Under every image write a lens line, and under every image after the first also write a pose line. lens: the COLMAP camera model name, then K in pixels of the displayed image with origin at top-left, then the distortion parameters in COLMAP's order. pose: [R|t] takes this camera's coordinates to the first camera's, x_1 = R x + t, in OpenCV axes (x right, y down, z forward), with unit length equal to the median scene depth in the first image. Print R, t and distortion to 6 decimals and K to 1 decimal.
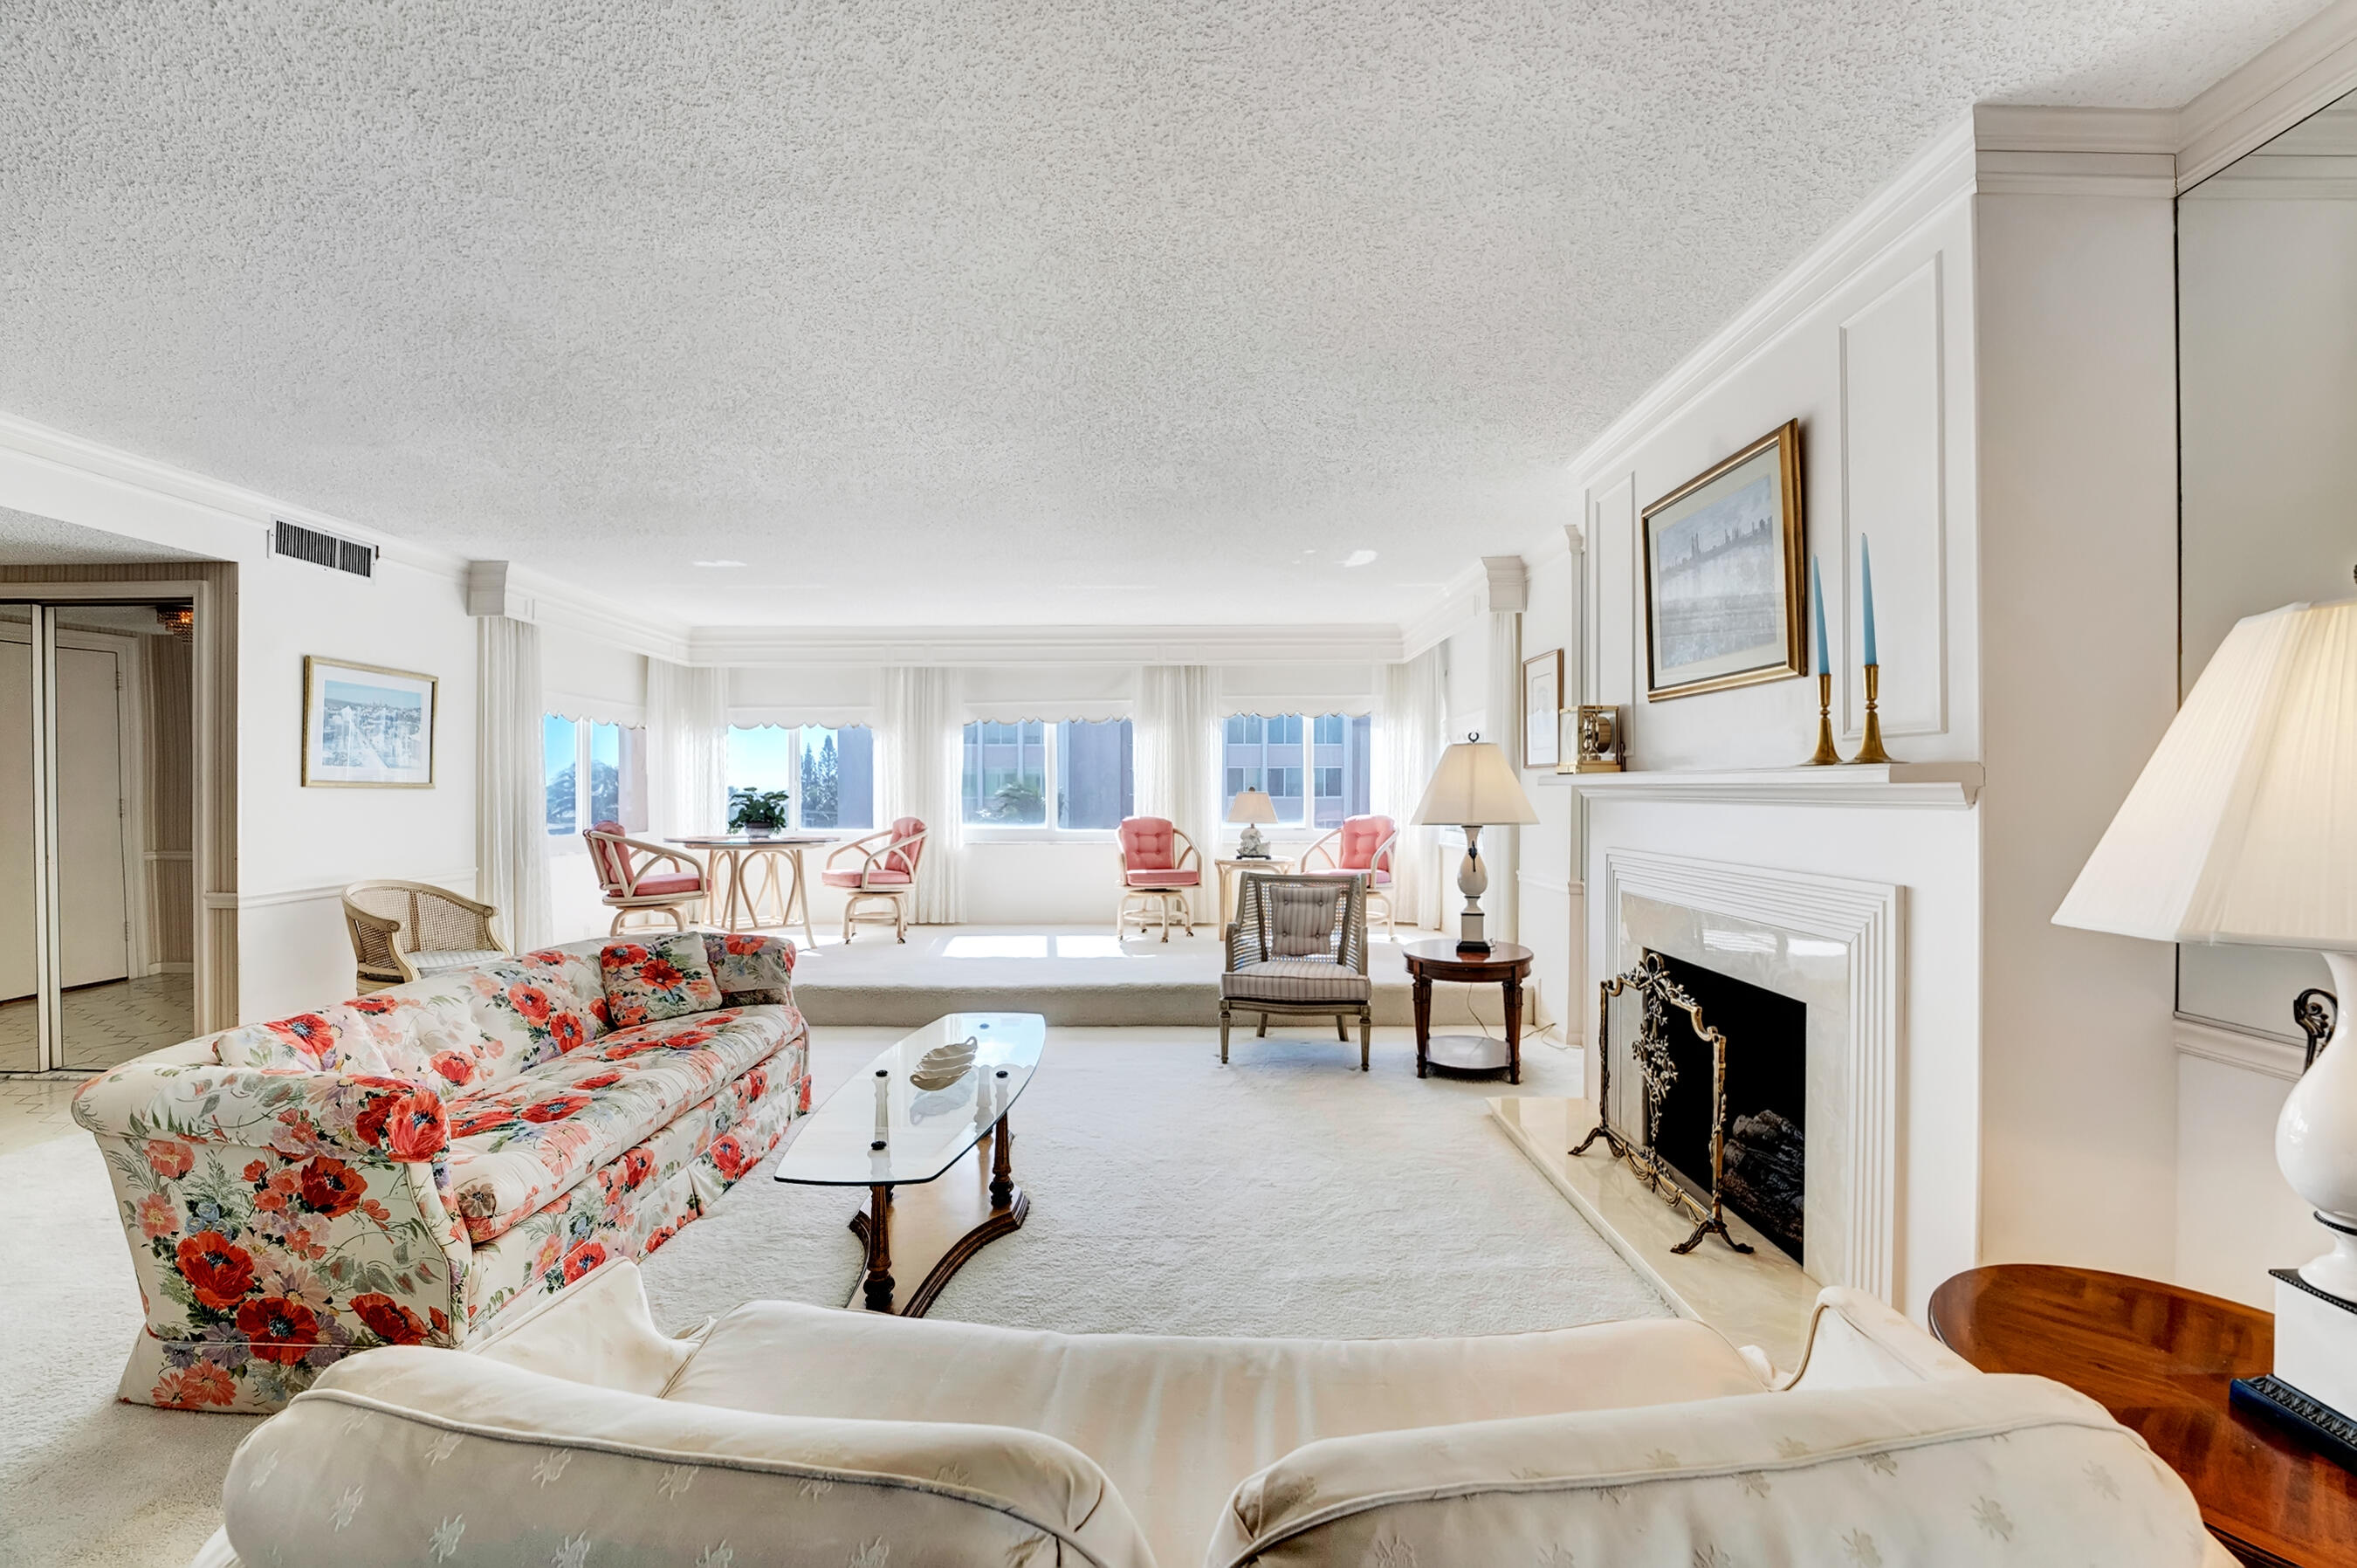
lens RADIAL K [[984.2, 0, 1193.9], [0, 984.2, 789.8], [0, 0, 1]] dist [-0.022024, -0.000010]
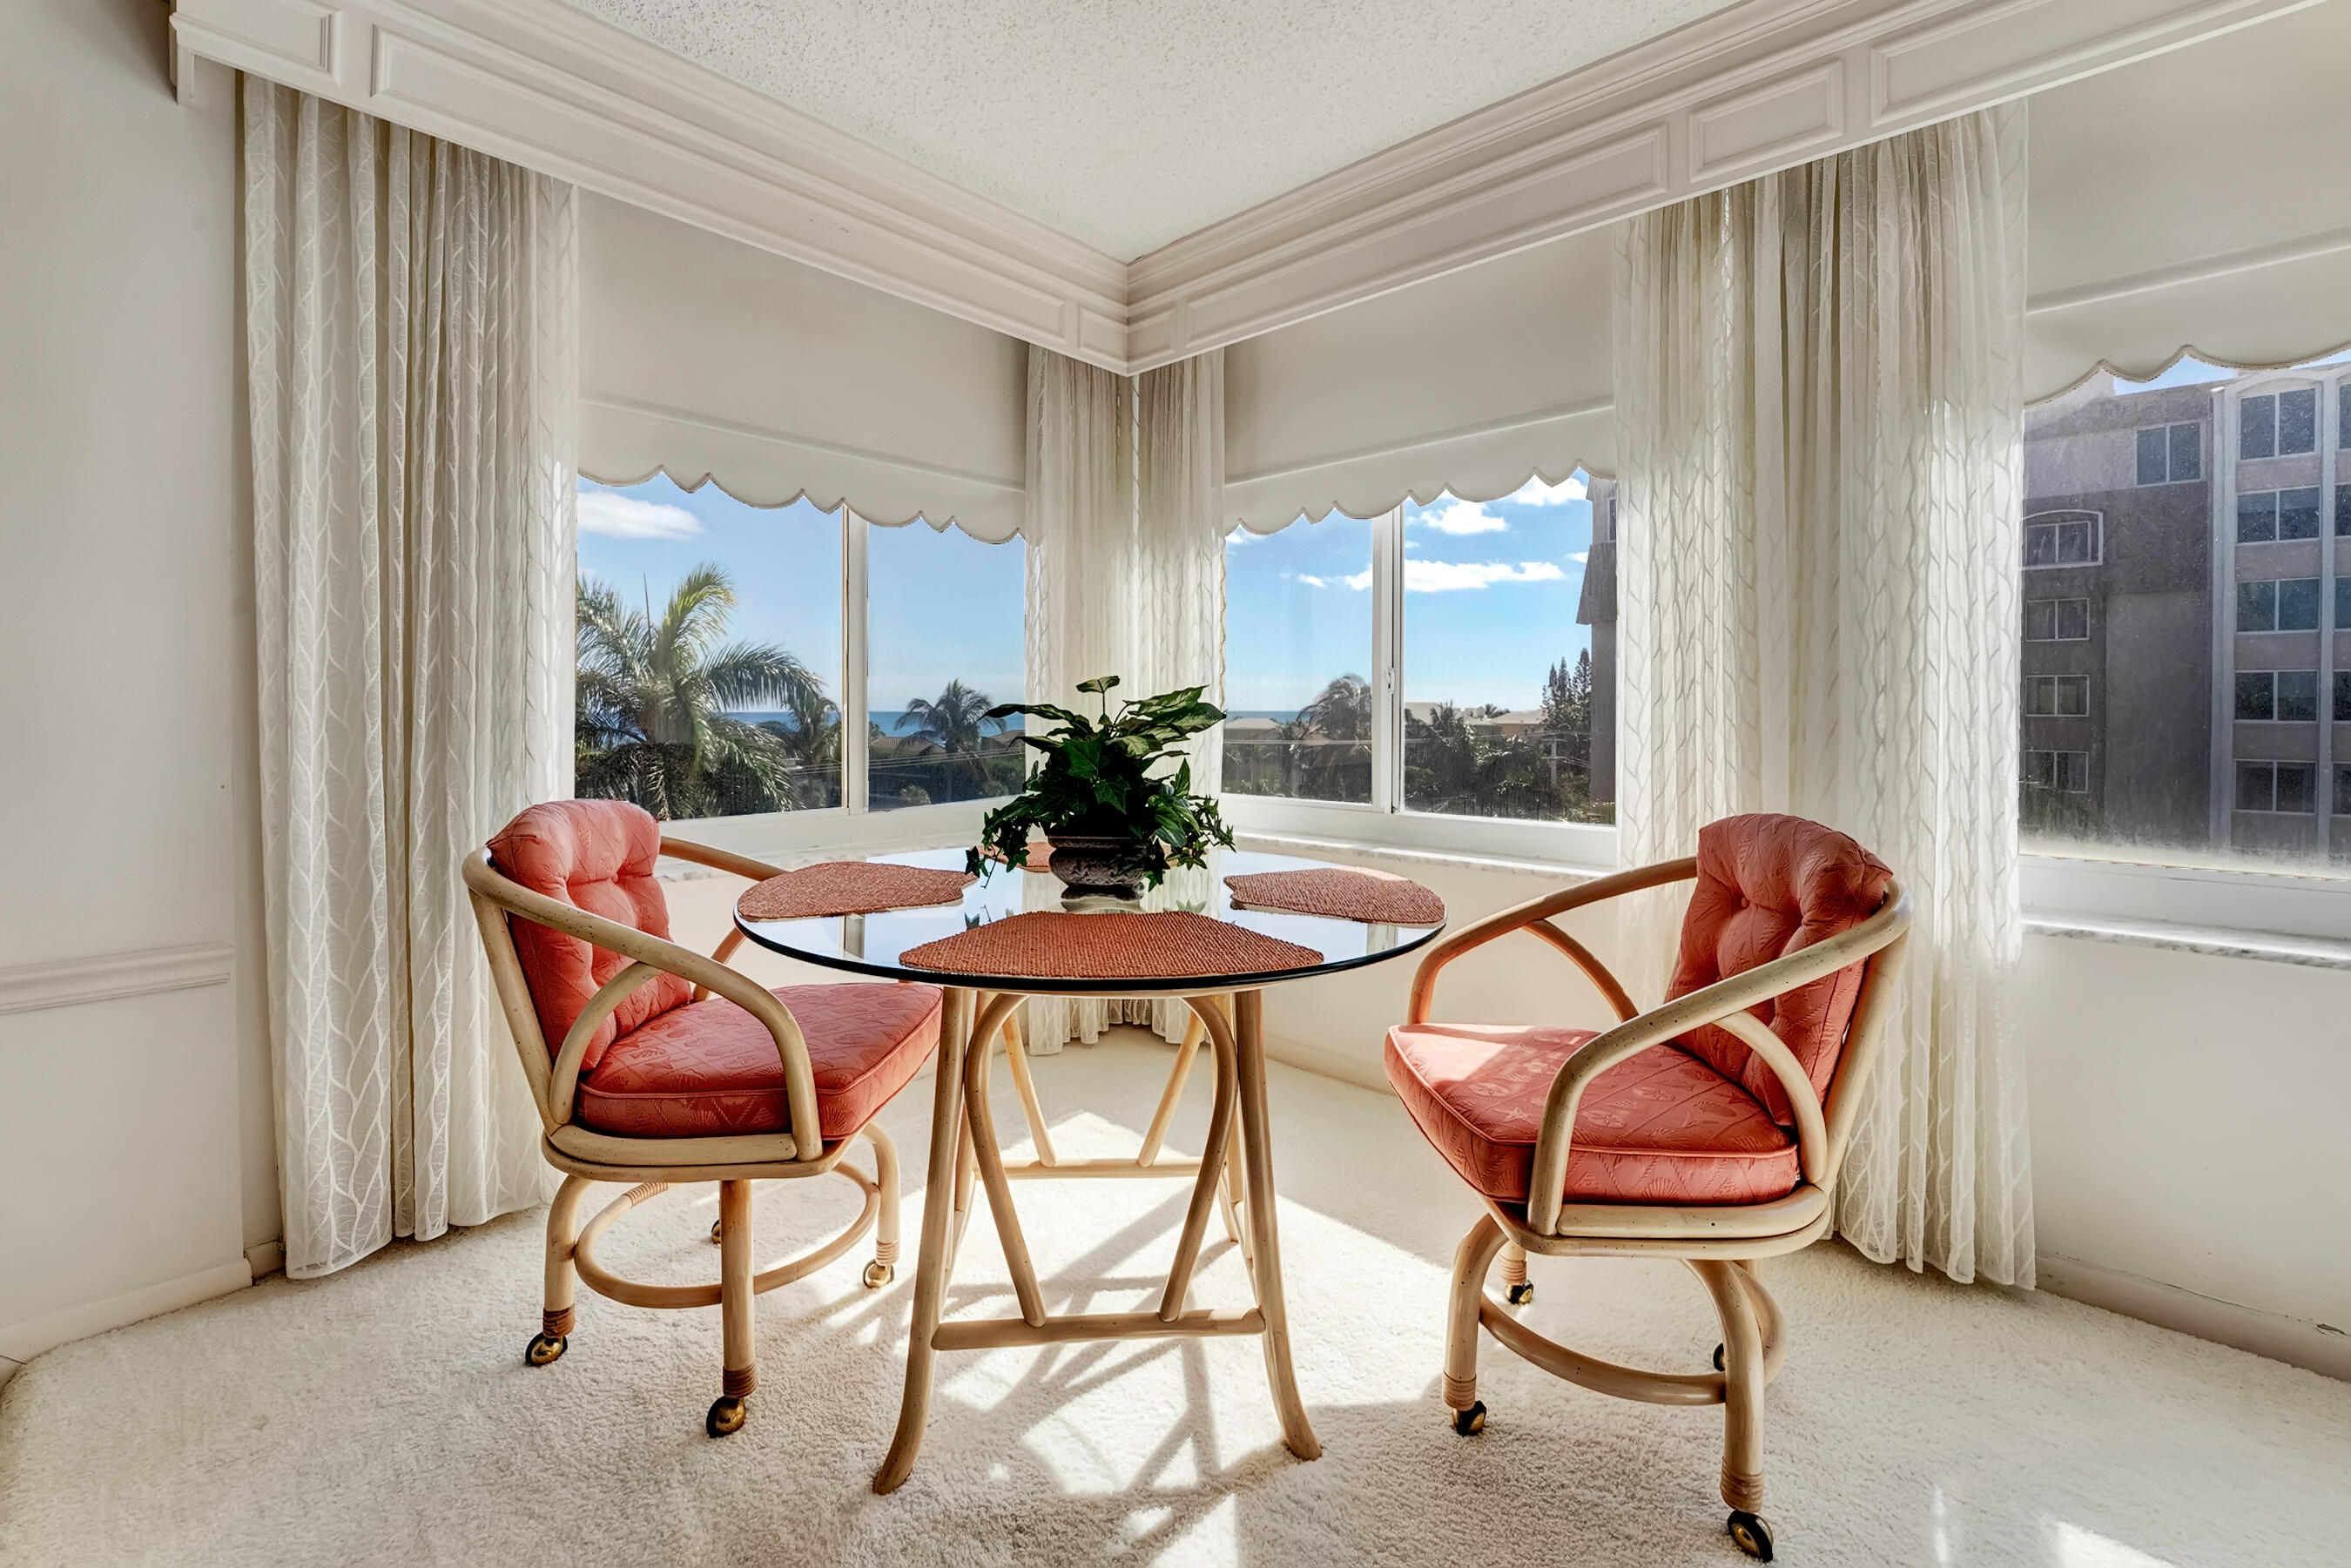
lens RADIAL K [[966.2, 0, 1247.7], [0, 966.2, 701.9], [0, 0, 1]] dist [-0.022878, 0.000603]
pose [[0.765857, 0.001602, -0.643008, -0.276685], [-0.005996, 0.999971, -0.004650, 0.005014], [0.642982, 0.007417, 0.765845, 0.867537]]
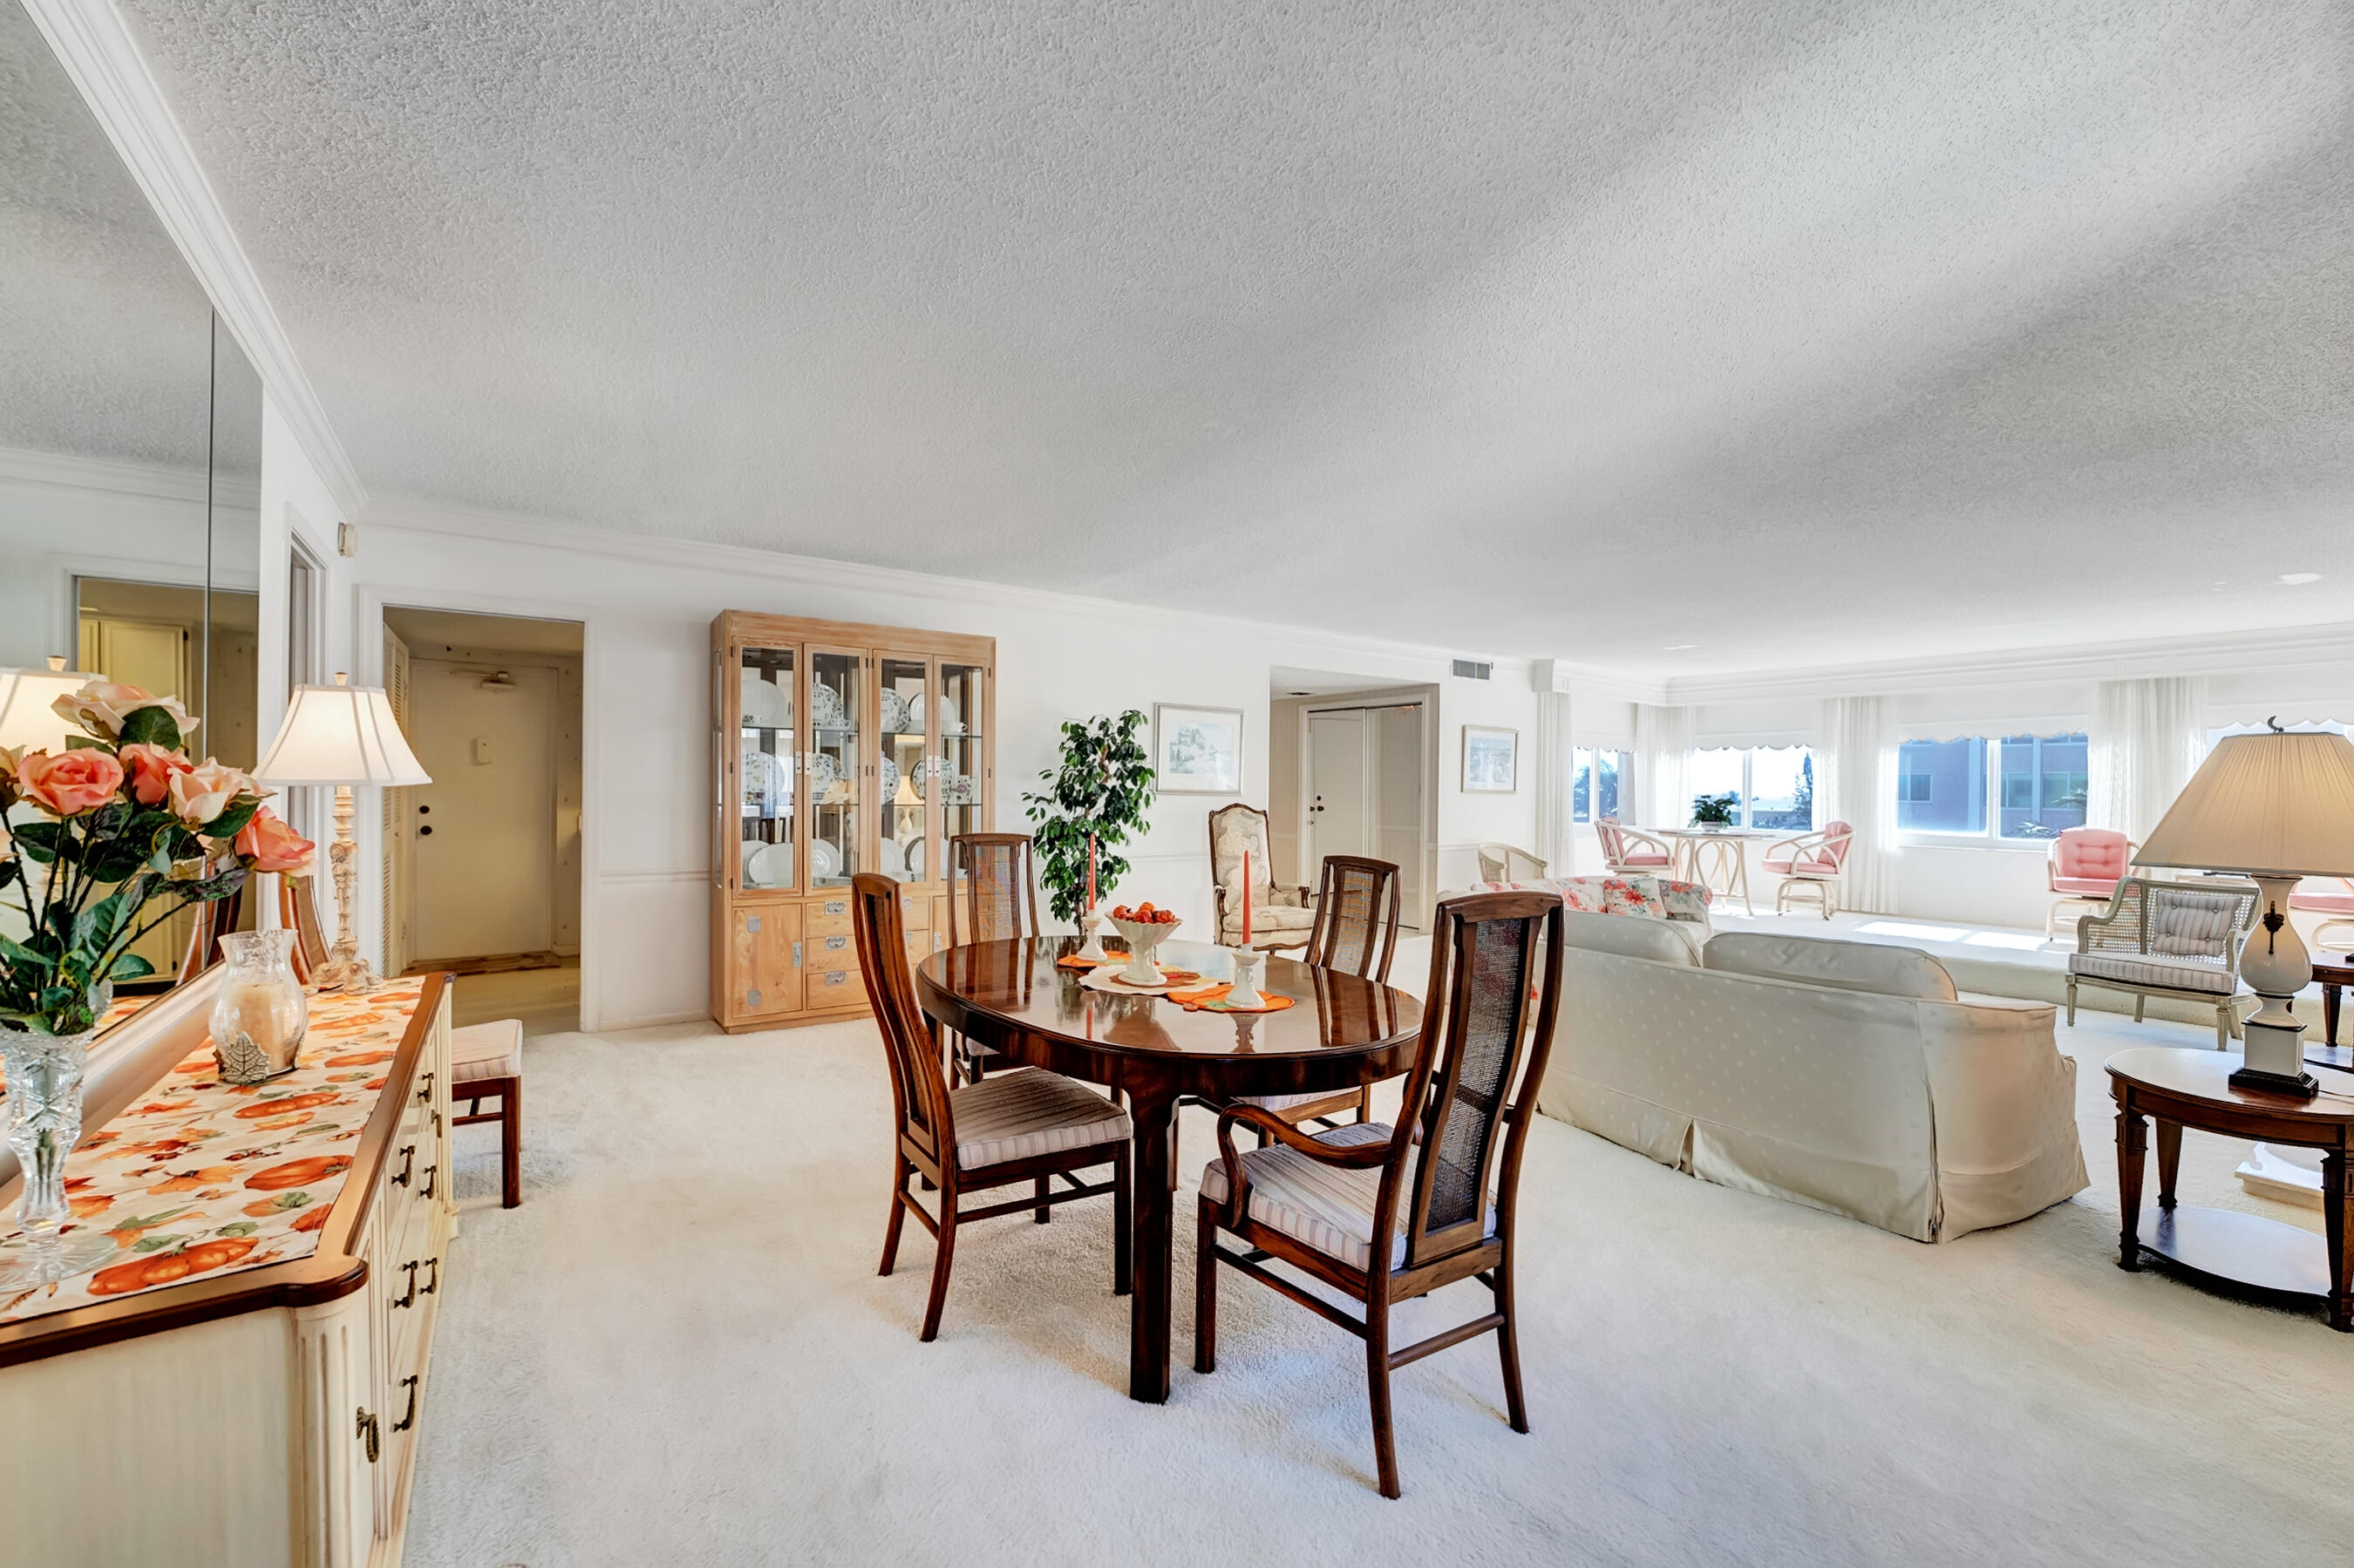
lens RADIAL K [[967.4, 0, 1179.1], [0, 967.4, 788.5], [0, 0, 1]] dist [-0.022878, 0.000603]
pose [[0.571754, 0.010735, -0.820355, 0.241733], [-0.013843, 0.999898, 0.003436, -0.005922], [0.820309, 0.009391, 0.571844, -0.399213]]
